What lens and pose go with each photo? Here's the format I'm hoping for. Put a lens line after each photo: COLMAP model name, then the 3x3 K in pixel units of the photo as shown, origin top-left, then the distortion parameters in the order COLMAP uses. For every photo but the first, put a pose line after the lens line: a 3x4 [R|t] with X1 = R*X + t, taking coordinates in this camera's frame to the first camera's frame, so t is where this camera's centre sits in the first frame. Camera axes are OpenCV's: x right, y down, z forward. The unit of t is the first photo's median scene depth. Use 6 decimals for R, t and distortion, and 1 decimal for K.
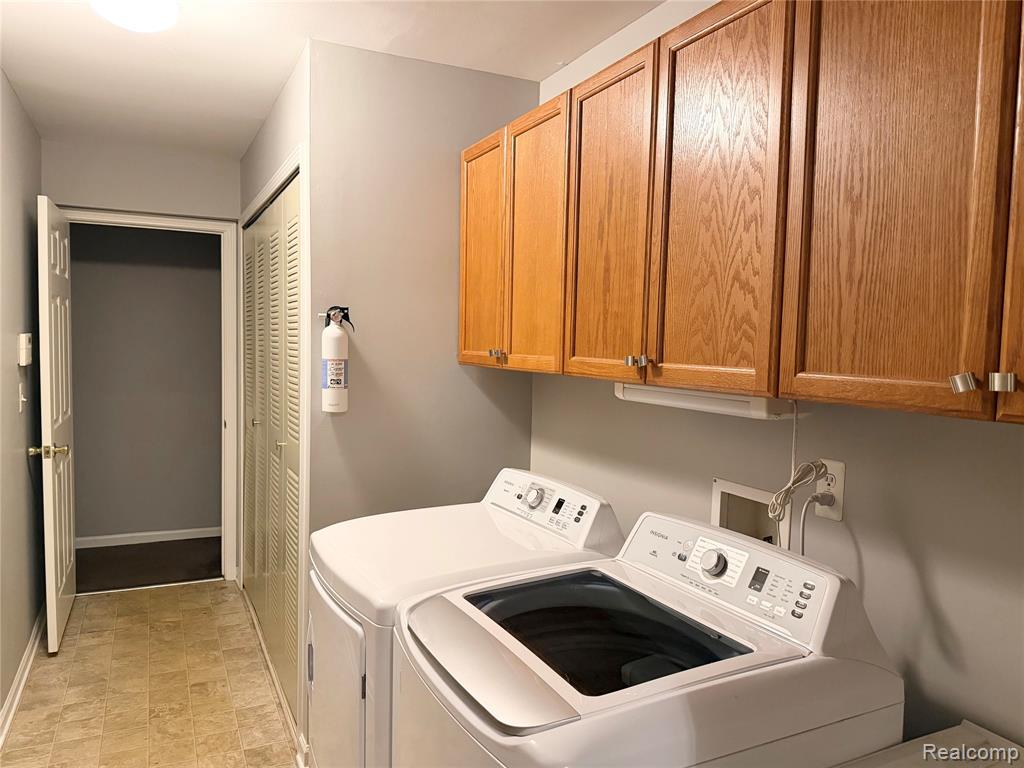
lens RADIAL K [[723.0, 0, 516.6], [0, 723.0, 387.7], [0, 0, 1]] dist [0.014198, -0.014941]
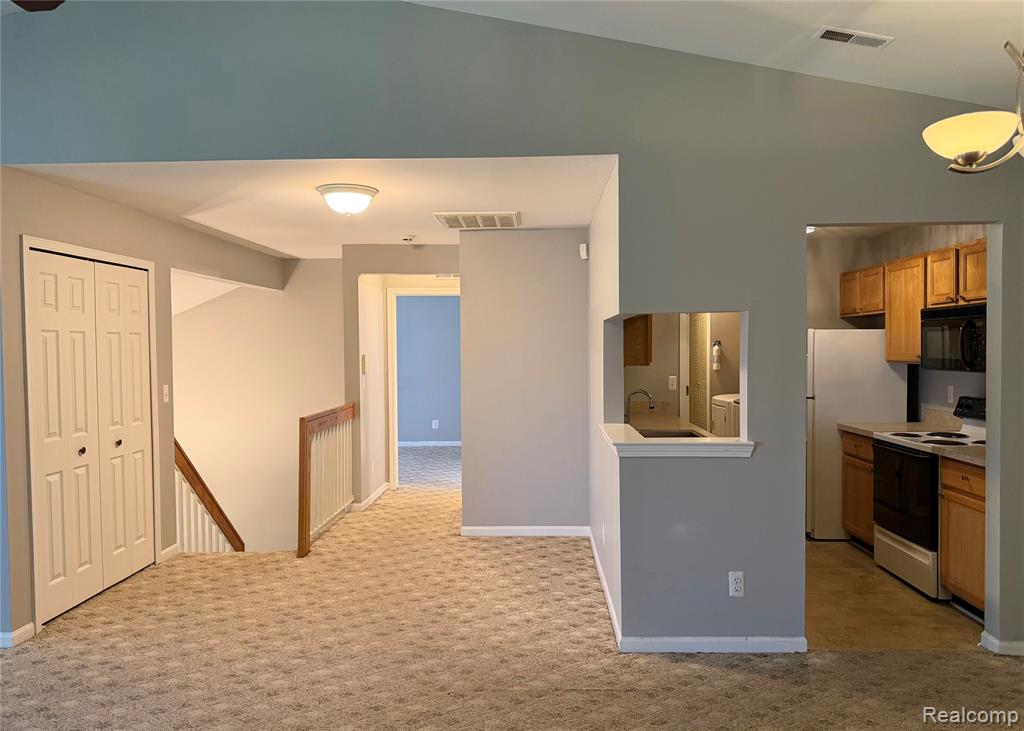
lens RADIAL K [[753.8, 0, 501.0], [0, 753.8, 367.8], [0, 0, 1]] dist [0.023582, -0.020290]
pose [[0.879216, -0.014835, -0.476191, 0.580385], [-0.004415, 0.999218, -0.039281, 0.172193], [0.476402, 0.036639, 0.878464, -2.750061]]
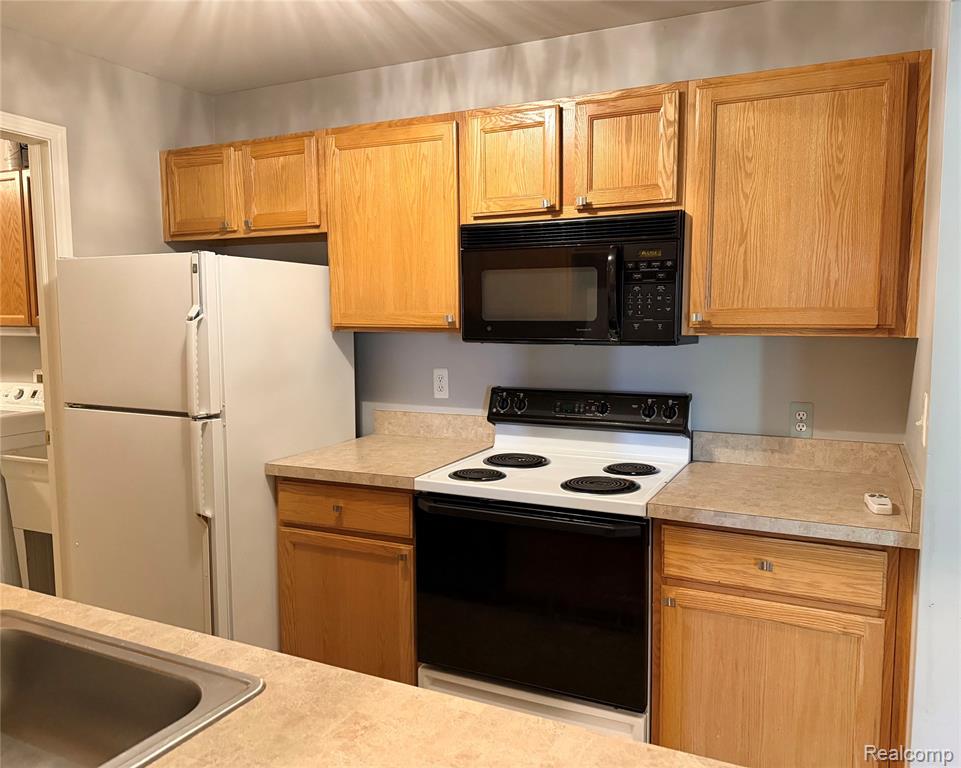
lens RADIAL K [[720.7, 0, 504.0], [0, 720.7, 392.5], [0, 0, 1]] dist [0.043952, -0.057369]
pose [[0.774738, -0.088125, 0.626111, -0.001766], [0.056222, 0.995919, 0.070607, 0.091155], [-0.629778, -0.019501, 0.776530, -1.209211]]
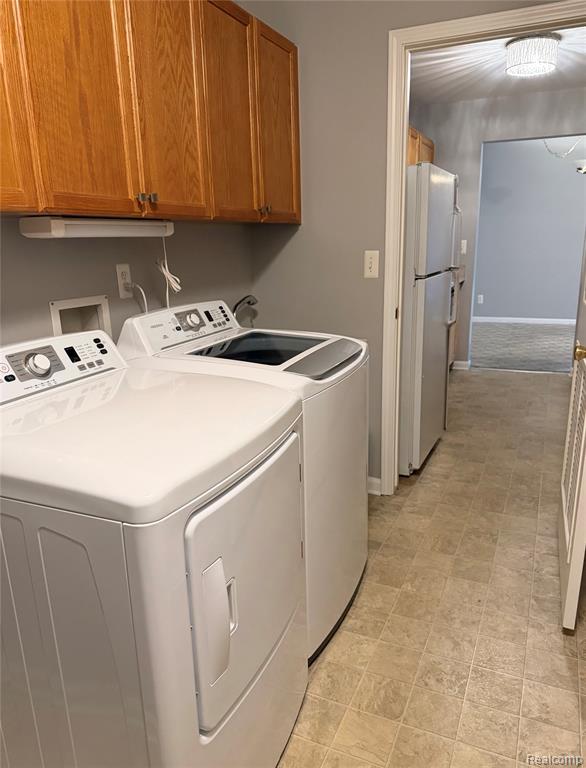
lens RADIAL K [[561.4, 0, 293.3], [0, 561.4, 384.1], [0, 0, 1]] dist [0.009421, -0.003720]
pose [[-0.633621, -0.203064, 0.746518, -0.564696], [0.064120, 0.947834, 0.312248, -0.011900], [-0.770982, 0.245714, -0.587547, 0.987289]]
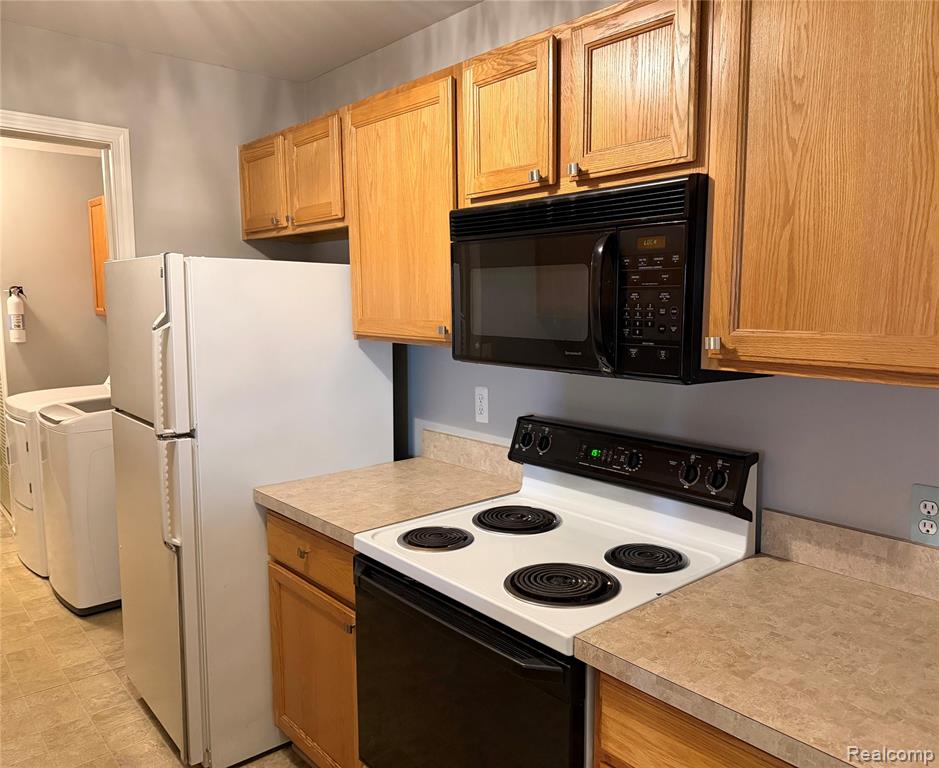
lens RADIAL K [[718.7, 0, 514.2], [0, 718.7, 385.8], [0, 0, 1]] dist [0.015386, -0.019768]
pose [[0.957513, -0.052648, 0.283544, 0.441428], [0.035035, 0.997149, 0.066838, 0.065257], [-0.286255, -0.054064, 0.956627, -1.156308]]
